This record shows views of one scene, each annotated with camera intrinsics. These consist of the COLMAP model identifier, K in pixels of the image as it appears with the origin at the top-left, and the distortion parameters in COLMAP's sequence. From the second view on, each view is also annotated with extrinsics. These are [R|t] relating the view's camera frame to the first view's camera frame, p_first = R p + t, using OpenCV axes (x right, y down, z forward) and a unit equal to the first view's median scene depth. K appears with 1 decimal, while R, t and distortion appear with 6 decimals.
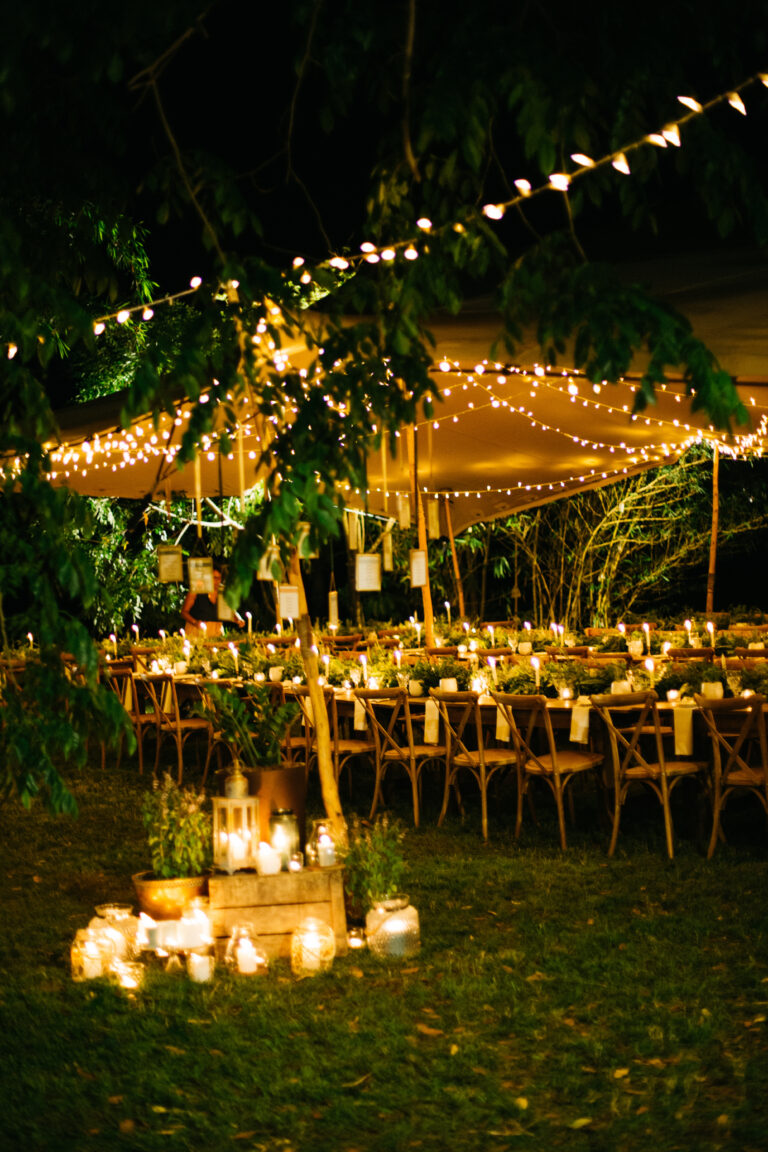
lens RADIAL K [[1689.3, 0, 384.0], [0, 1689.3, 576.0], [0, 0, 1]] dist [-0.120672, 0.043526]
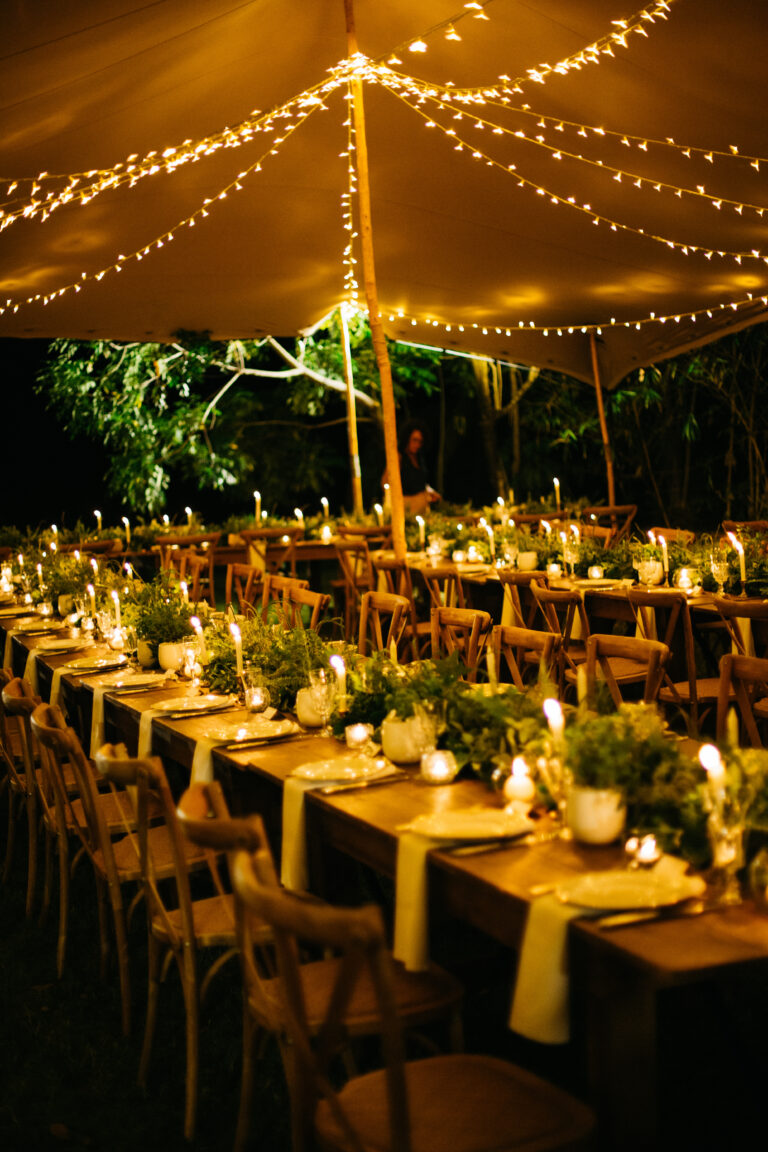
lens RADIAL K [[1689.3, 0, 384.0], [0, 1689.3, 576.0], [0, 0, 1]] dist [-0.120672, 0.043526]
pose [[0.968811, 0.020728, -0.246931, 0.335917], [0.001623, 0.995944, 0.089966, -0.018471], [0.247794, -0.087561, 0.964848, 0.612869]]
